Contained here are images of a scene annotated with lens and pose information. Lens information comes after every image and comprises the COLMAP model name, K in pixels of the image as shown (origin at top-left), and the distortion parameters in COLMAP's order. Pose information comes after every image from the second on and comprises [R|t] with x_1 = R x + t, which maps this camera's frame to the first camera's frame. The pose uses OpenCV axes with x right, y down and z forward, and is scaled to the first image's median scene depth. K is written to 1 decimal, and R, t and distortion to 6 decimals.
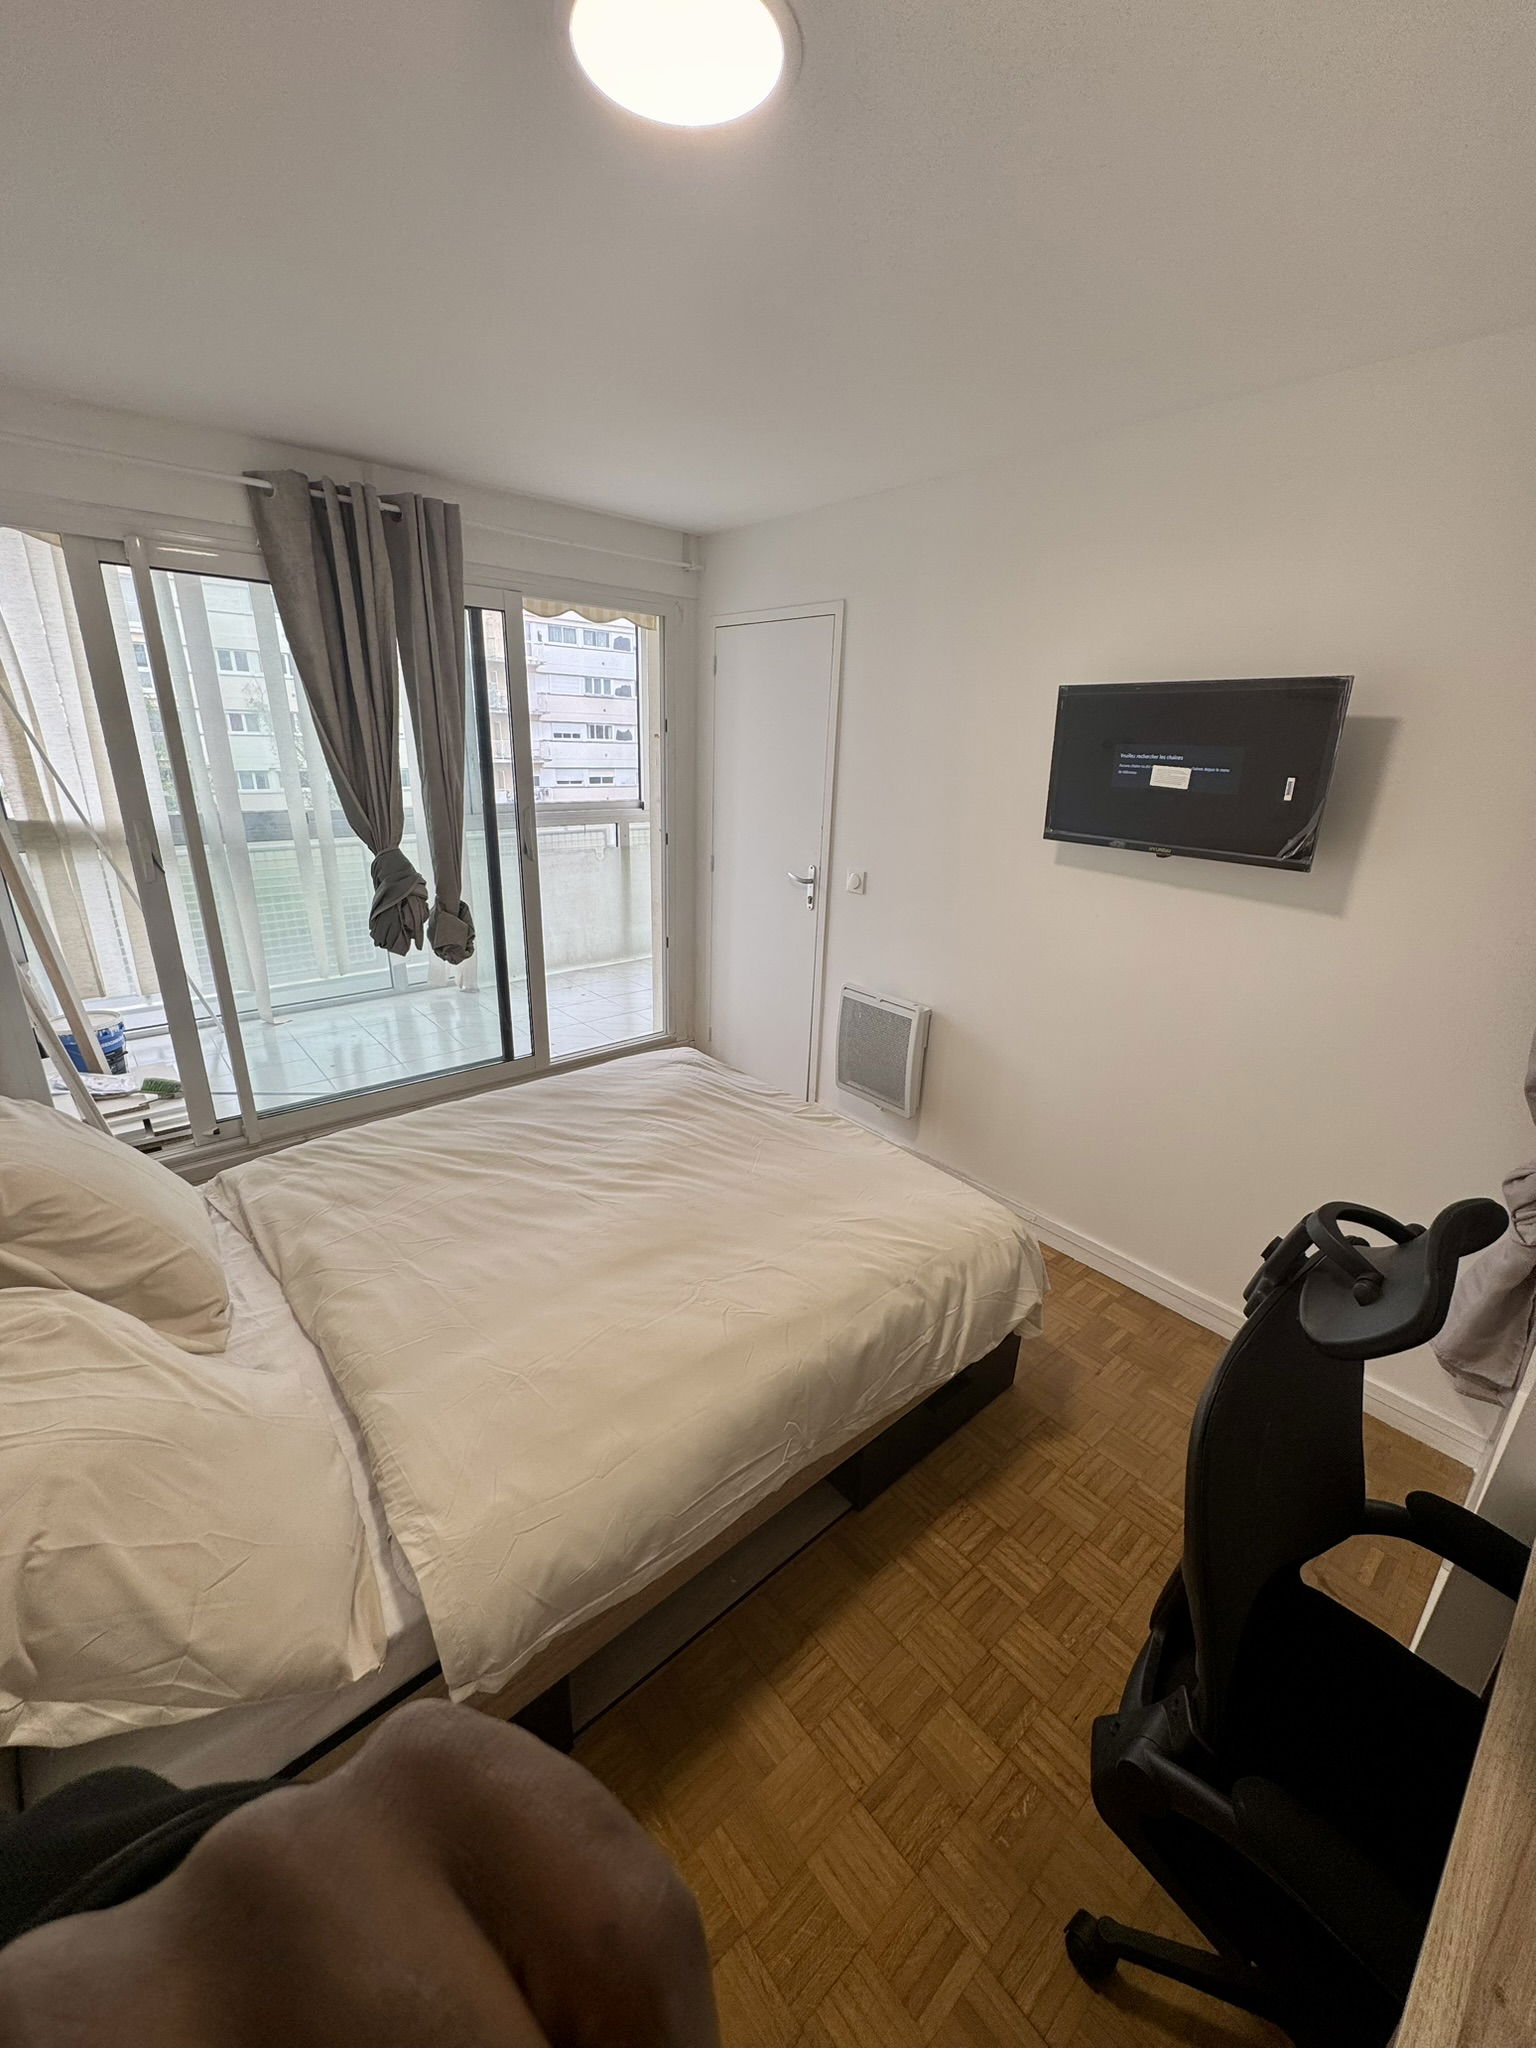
lens RADIAL K [[814.8, 0, 771.2], [0, 814.8, 1025.4], [0, 0, 1]] dist [-0.000605, -0.000819]
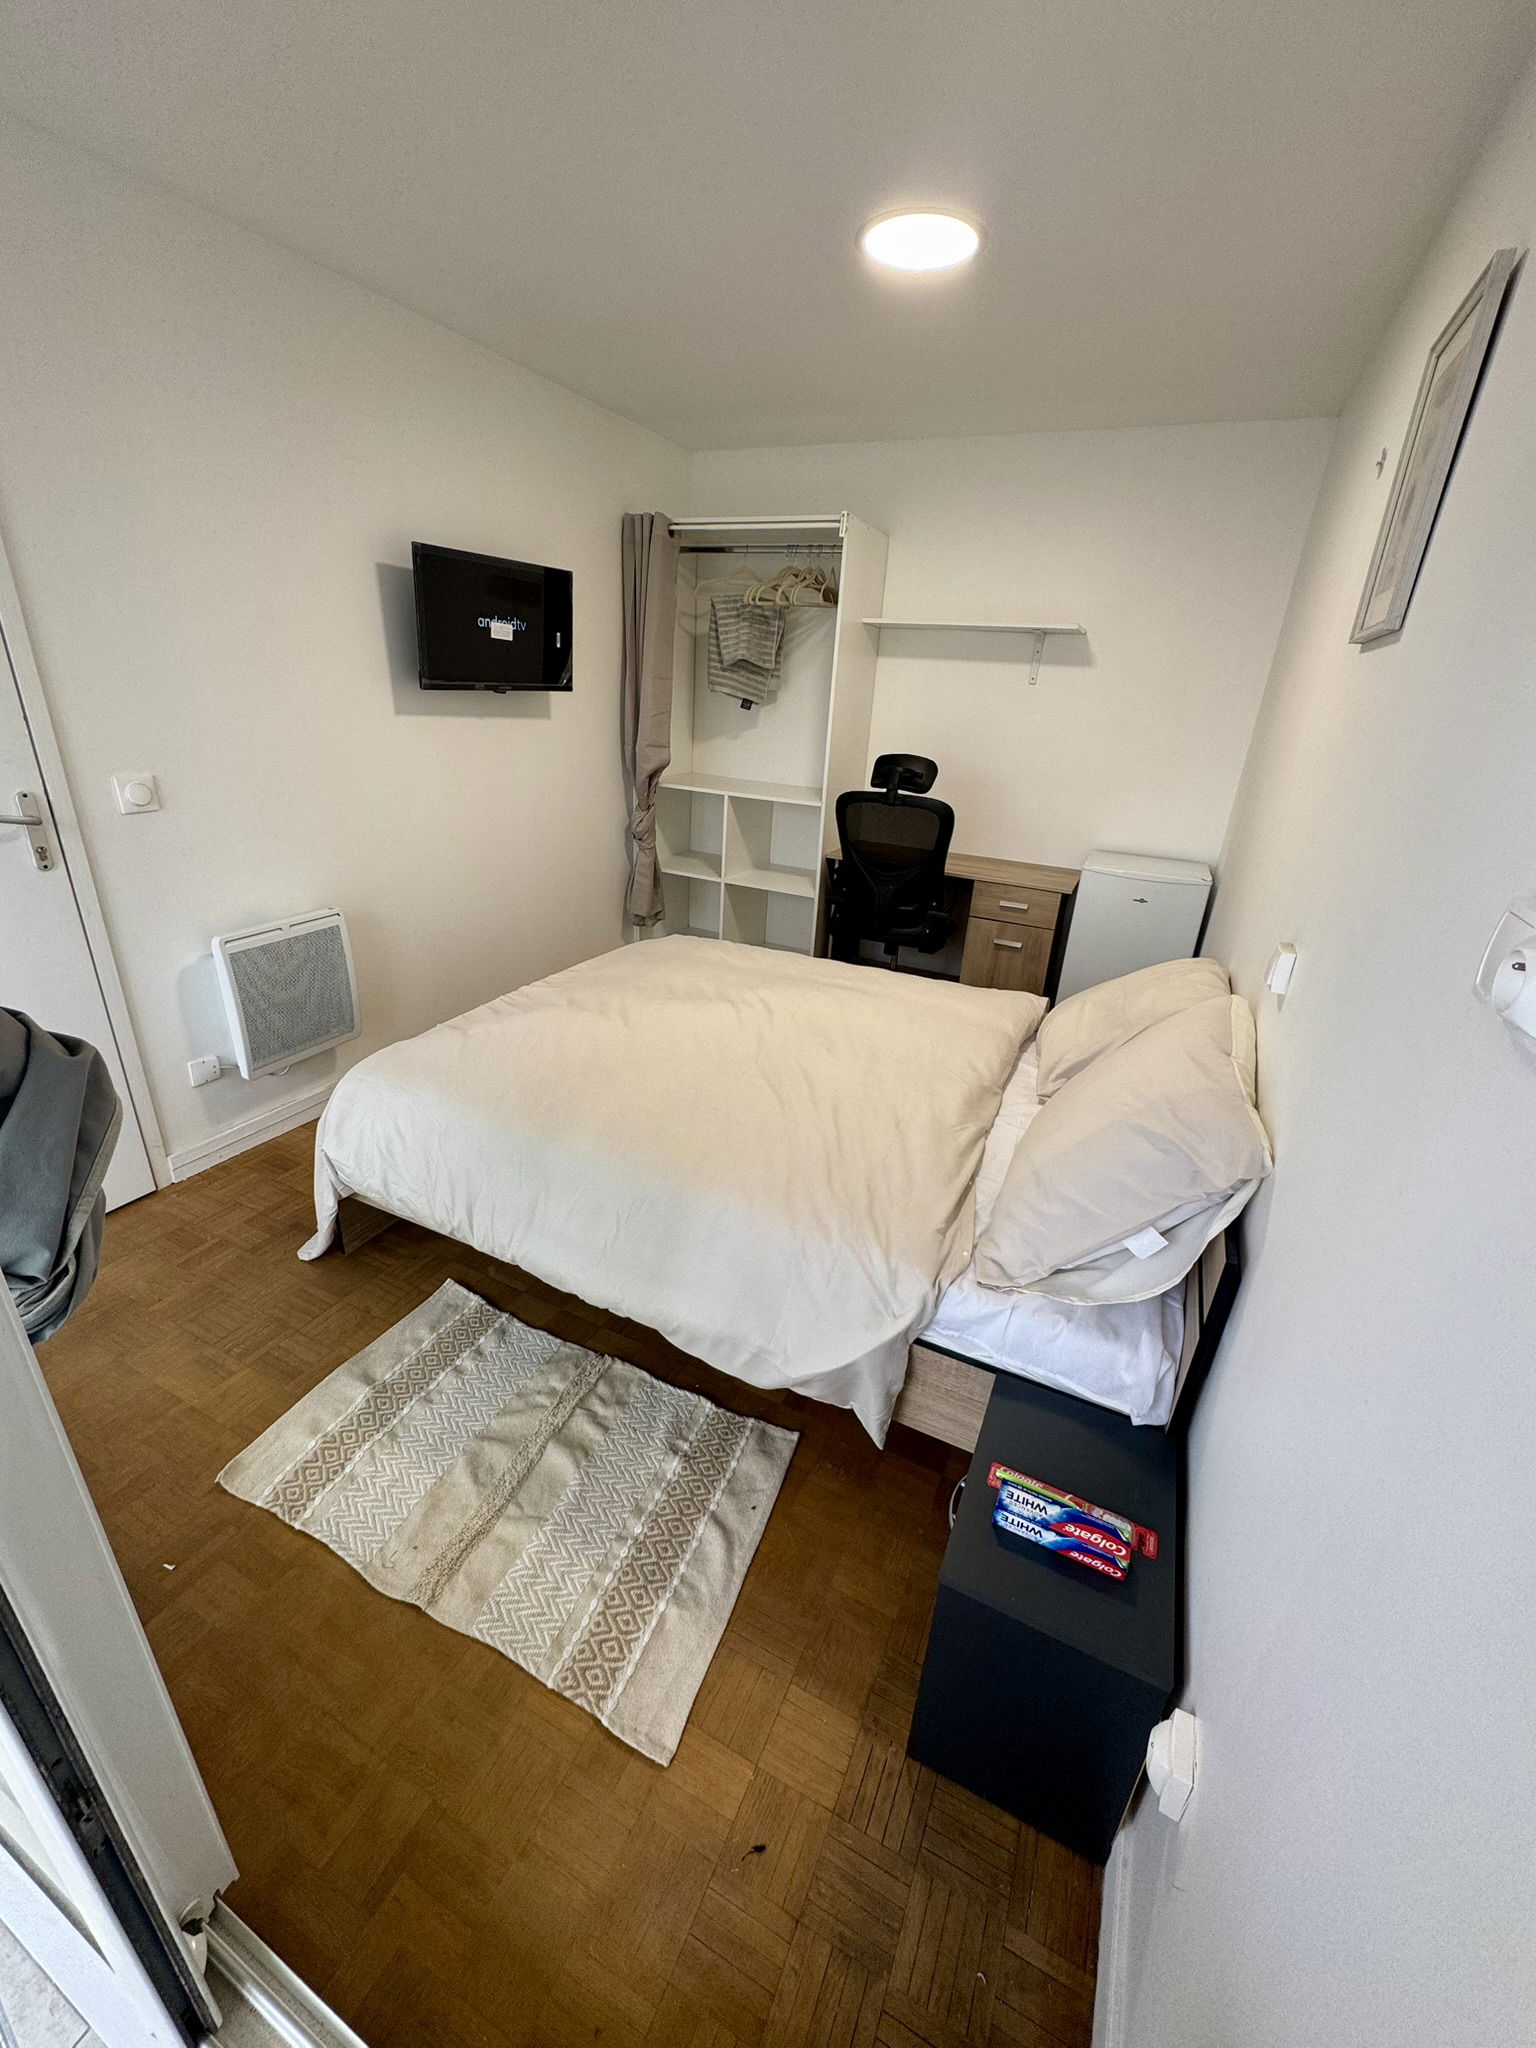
lens RADIAL K [[814.8, 0, 770.2], [0, 814.8, 1022.9], [0, 0, 1]] dist [-0.000605, -0.000819]
pose [[-0.394084, -0.409463, 0.822823, -1.018295], [0.244139, 0.816472, 0.523230, -0.351224], [-0.886056, 0.407079, -0.221793, 1.101073]]
